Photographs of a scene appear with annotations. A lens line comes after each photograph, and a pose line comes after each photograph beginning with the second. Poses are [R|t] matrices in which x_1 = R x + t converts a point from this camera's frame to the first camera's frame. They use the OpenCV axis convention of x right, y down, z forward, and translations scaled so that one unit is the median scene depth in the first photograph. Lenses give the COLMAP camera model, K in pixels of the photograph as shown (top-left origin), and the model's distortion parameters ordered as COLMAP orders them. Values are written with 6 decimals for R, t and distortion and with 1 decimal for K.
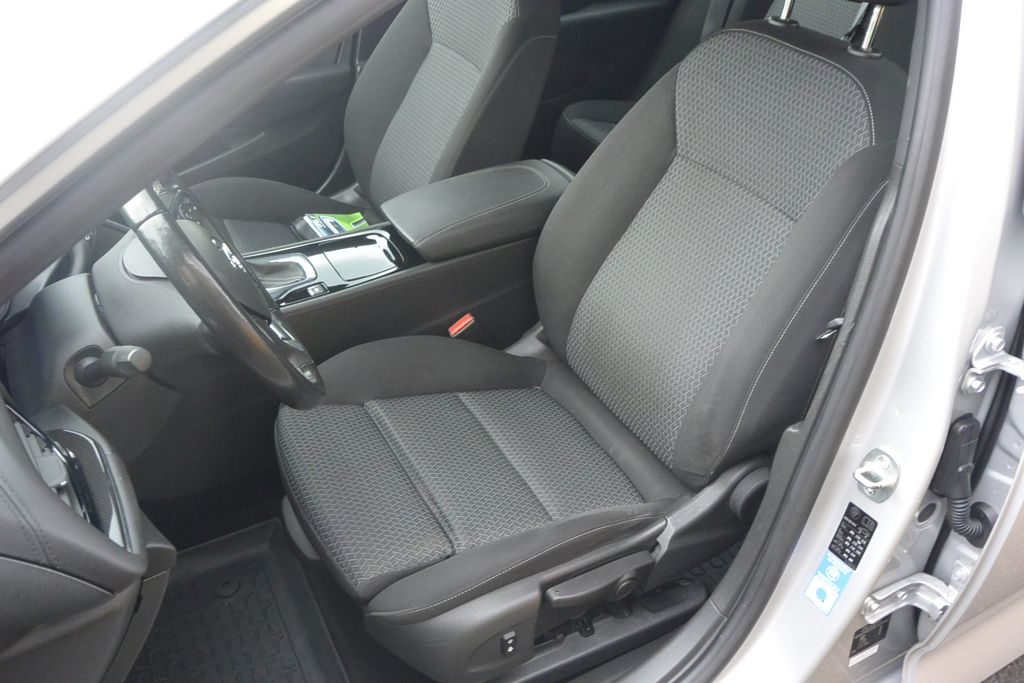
lens RADIAL K [[906.1, 0, 509.4], [0, 906.1, 336.6], [0, 0, 1]] dist [-0.042091, 0.035848]
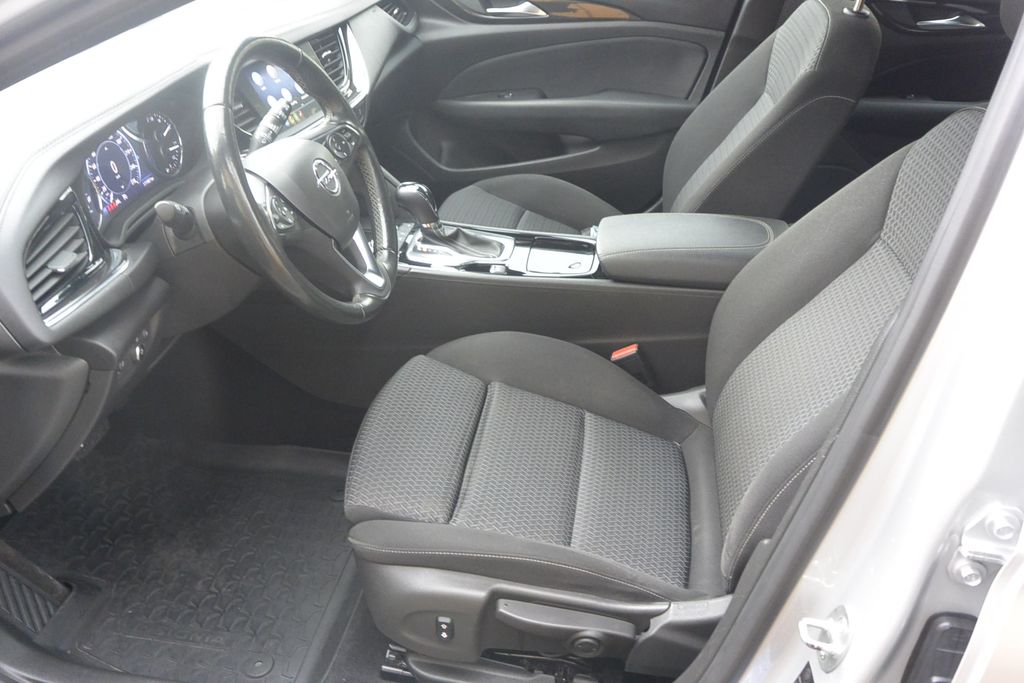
lens RADIAL K [[906.1, 0, 510.7], [0, 906.1, 344.6], [0, 0, 1]] dist [-0.042091, 0.035848]
pose [[0.793593, 0.323040, -0.515612, 0.386255], [-0.360477, 0.932308, 0.029286, -0.005225], [0.490169, 0.162625, 0.856322, 0.111722]]
